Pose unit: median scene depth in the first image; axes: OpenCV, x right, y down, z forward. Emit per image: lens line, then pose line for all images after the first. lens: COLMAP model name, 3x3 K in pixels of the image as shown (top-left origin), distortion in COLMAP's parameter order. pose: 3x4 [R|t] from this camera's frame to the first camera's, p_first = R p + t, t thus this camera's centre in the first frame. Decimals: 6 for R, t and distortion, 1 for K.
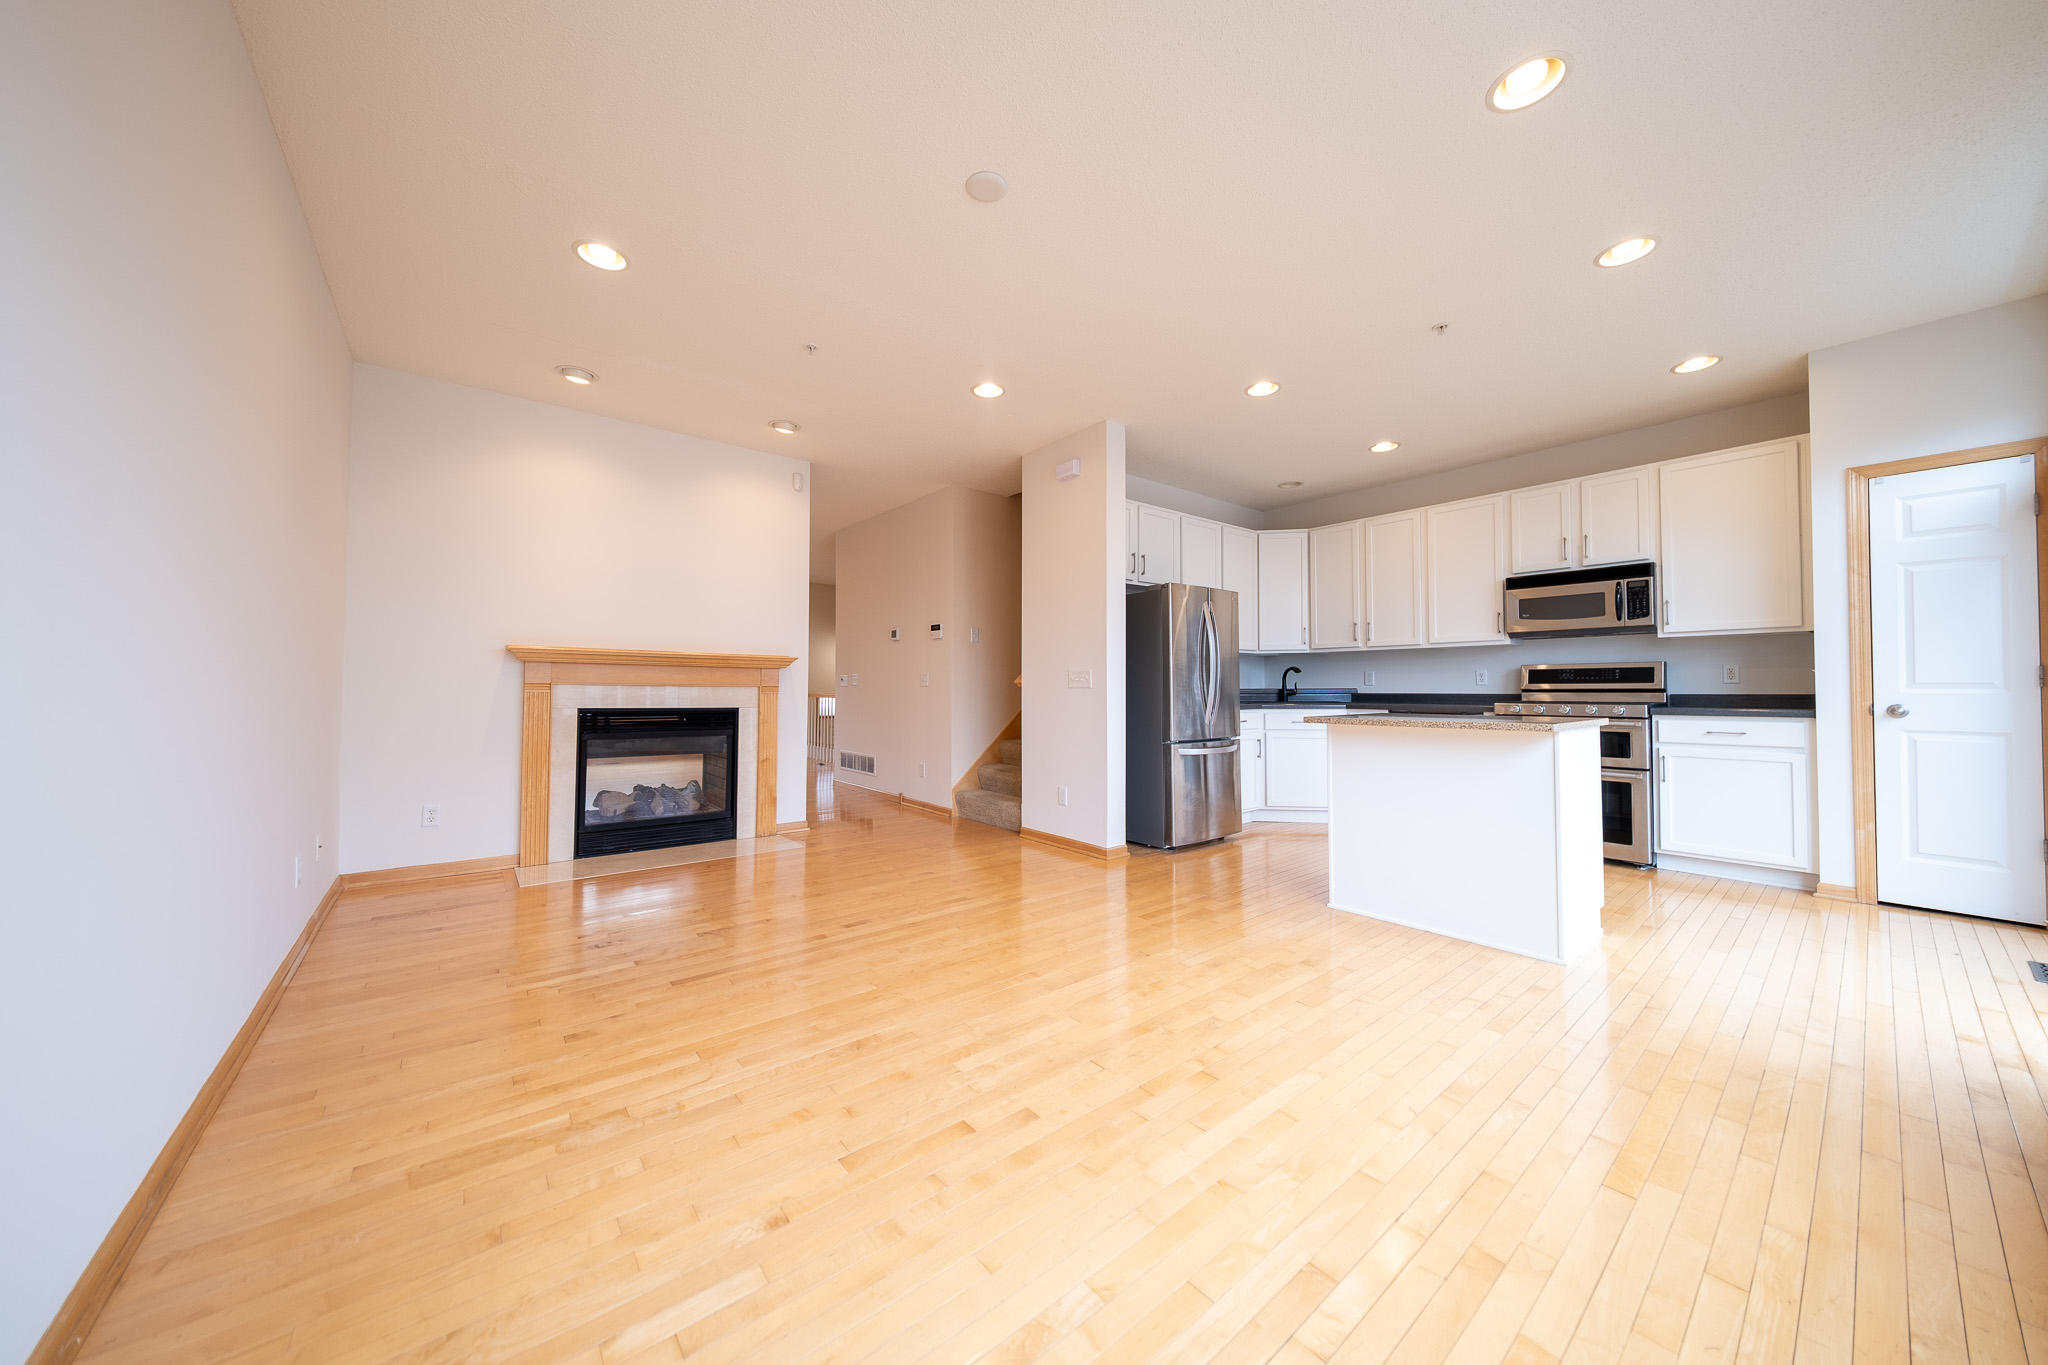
lens RADIAL K [[684.2, 0, 1015.8], [0, 684.2, 679.7], [0, 0, 1]] dist [0.001863, -0.000403]
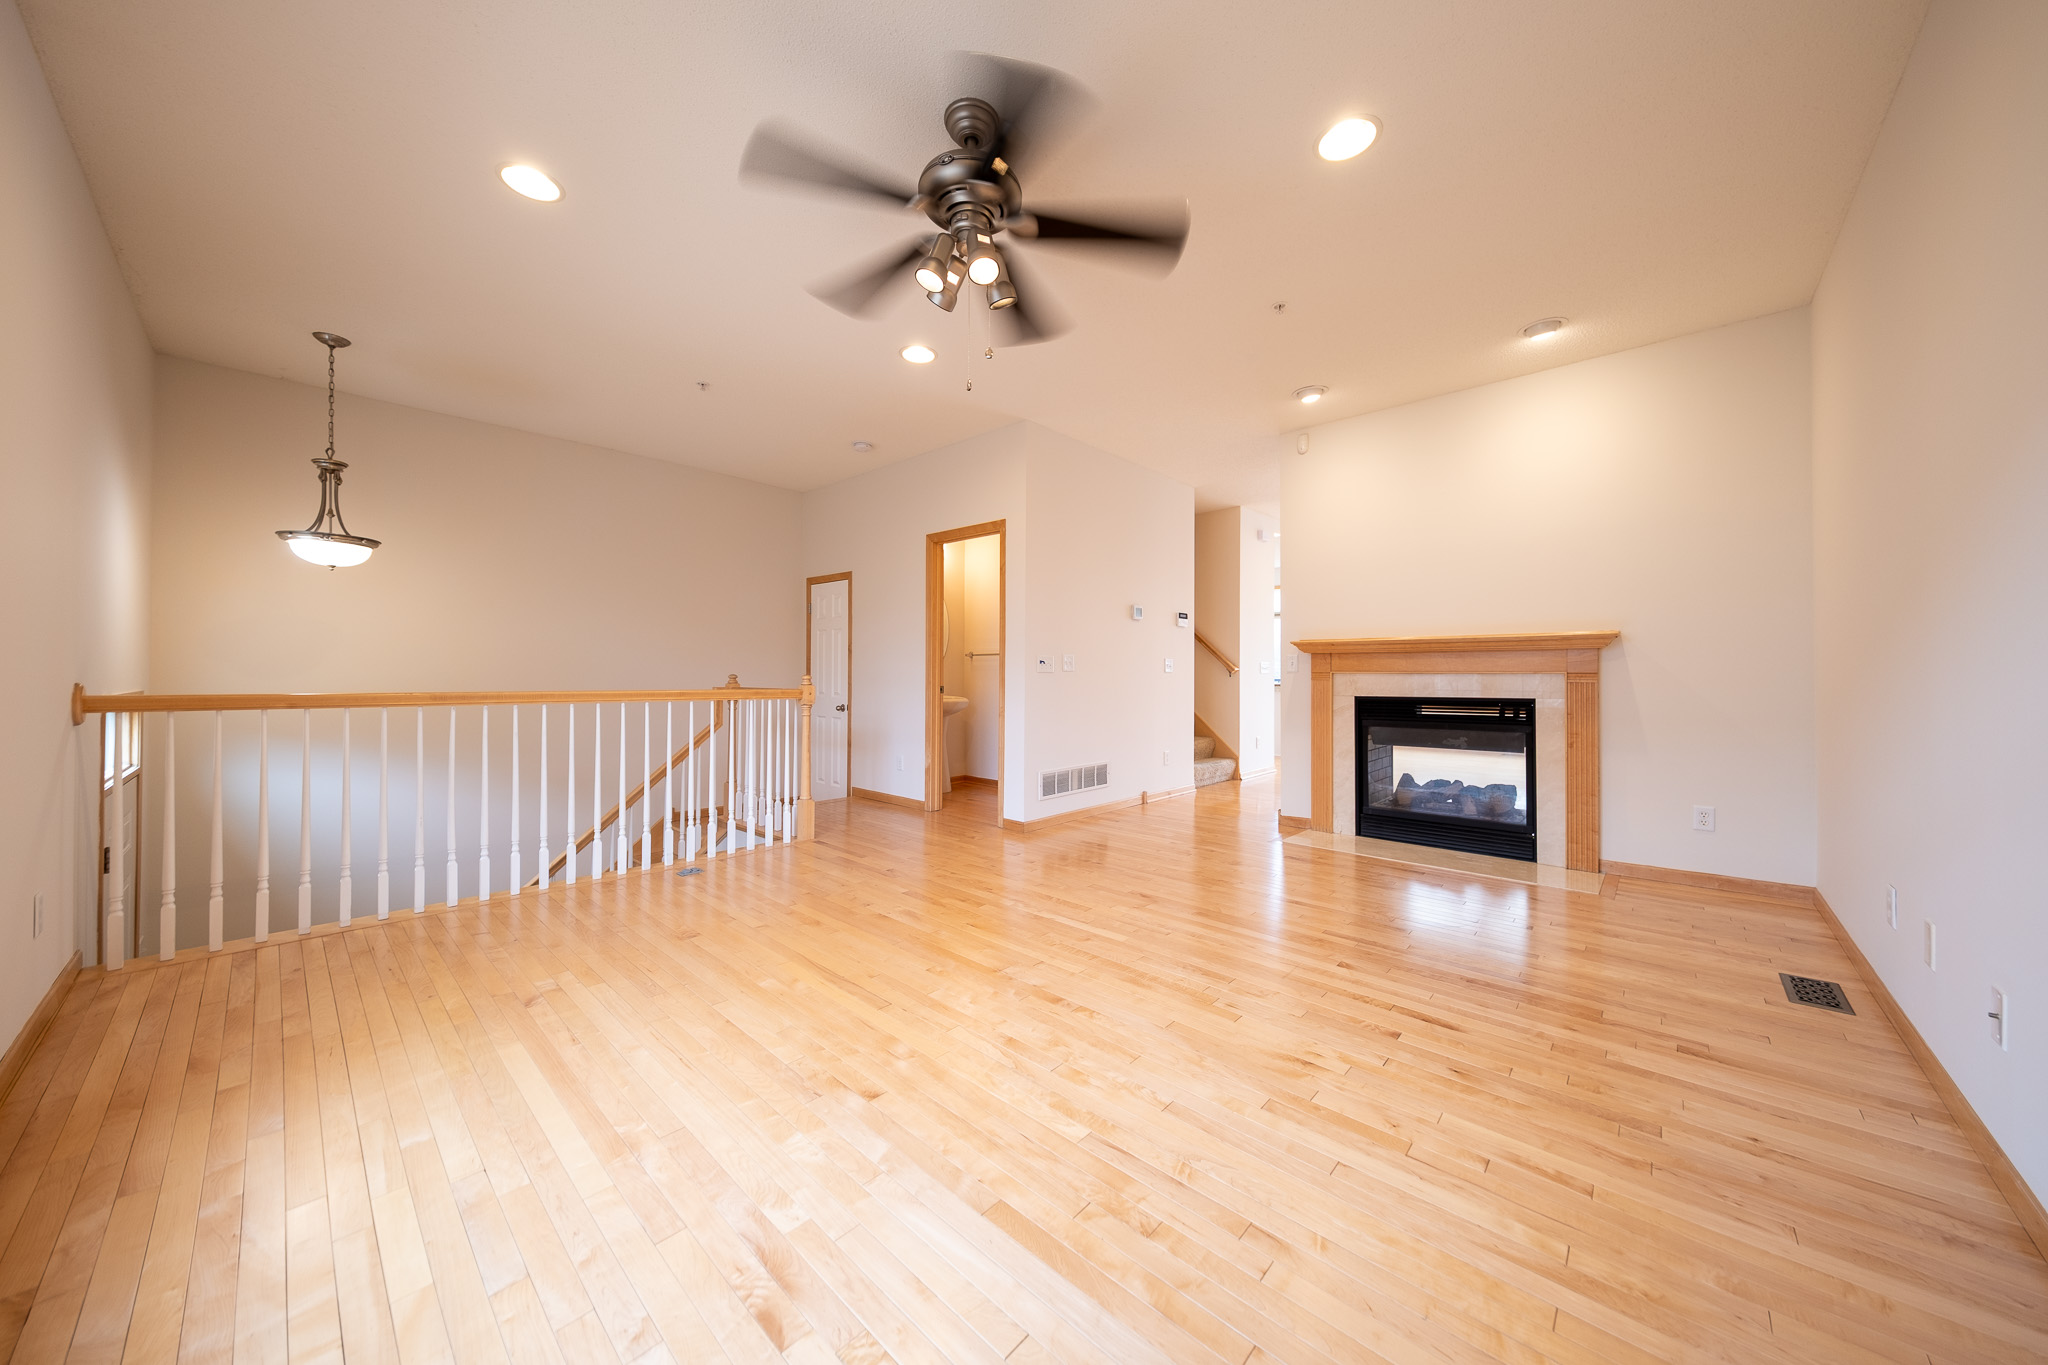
lens RADIAL K [[684.2, 0, 1020.2], [0, 684.2, 672.6], [0, 0, 1]] dist [0.001863, -0.000403]
pose [[0.157181, -0.011388, -0.987504, 0.303995], [0.016767, 0.999820, -0.008861, 0.006044], [0.987427, -0.015164, 0.157344, 0.282872]]
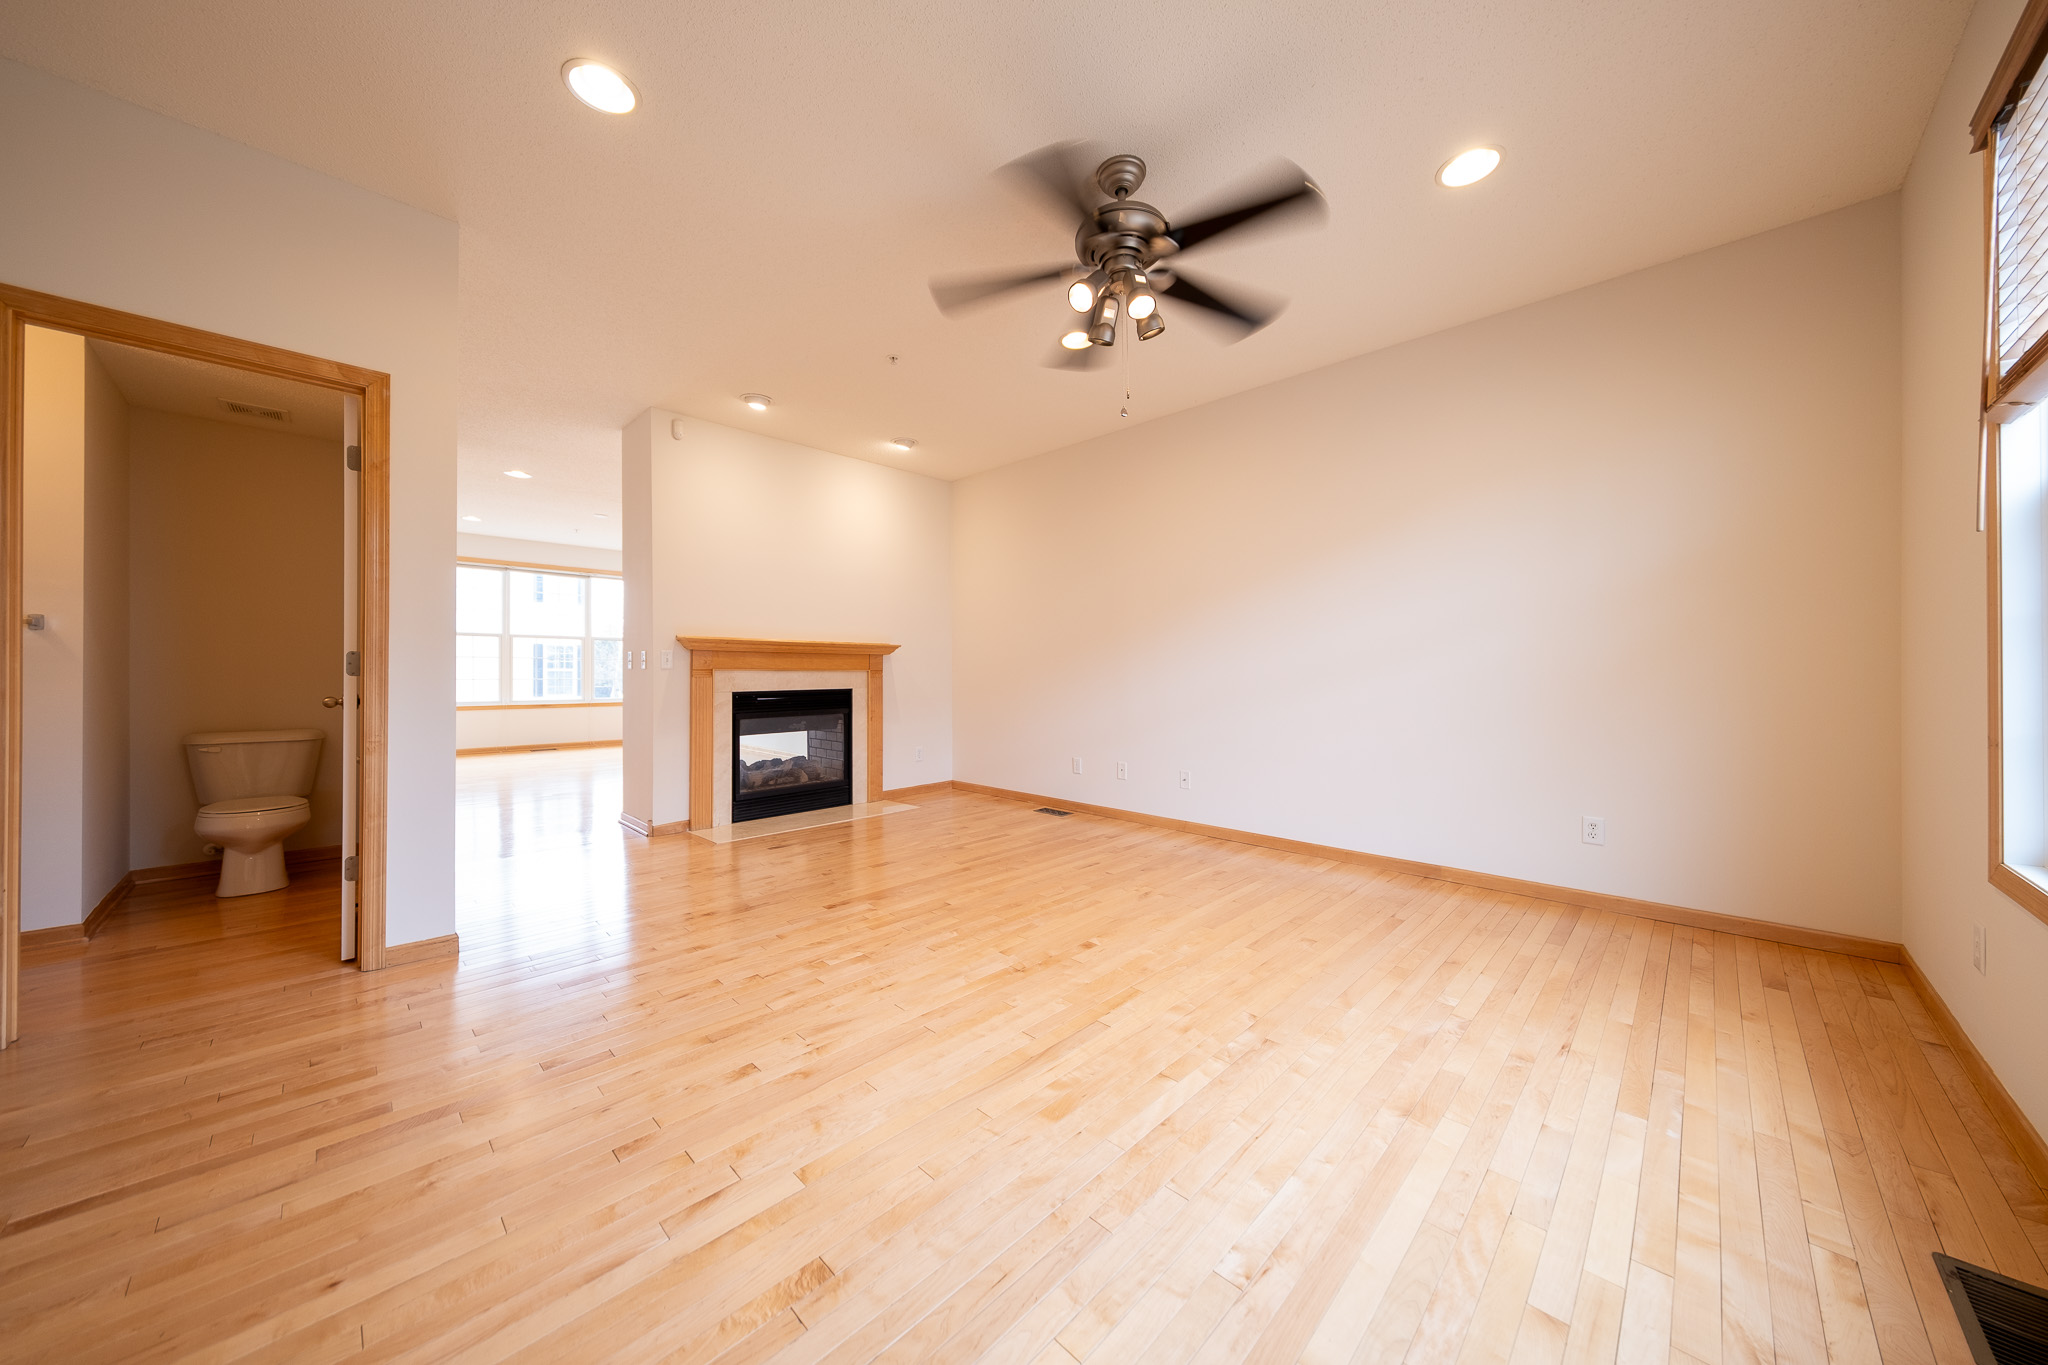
lens RADIAL K [[684.2, 0, 1021.0], [0, 684.2, 669.3], [0, 0, 1]] dist [0.001863, -0.000403]
pose [[0.991764, -0.009013, 0.127758, -0.280546], [0.007197, 0.999867, 0.014666, -0.007033], [-0.127873, -0.013626, 0.991697, -0.168004]]
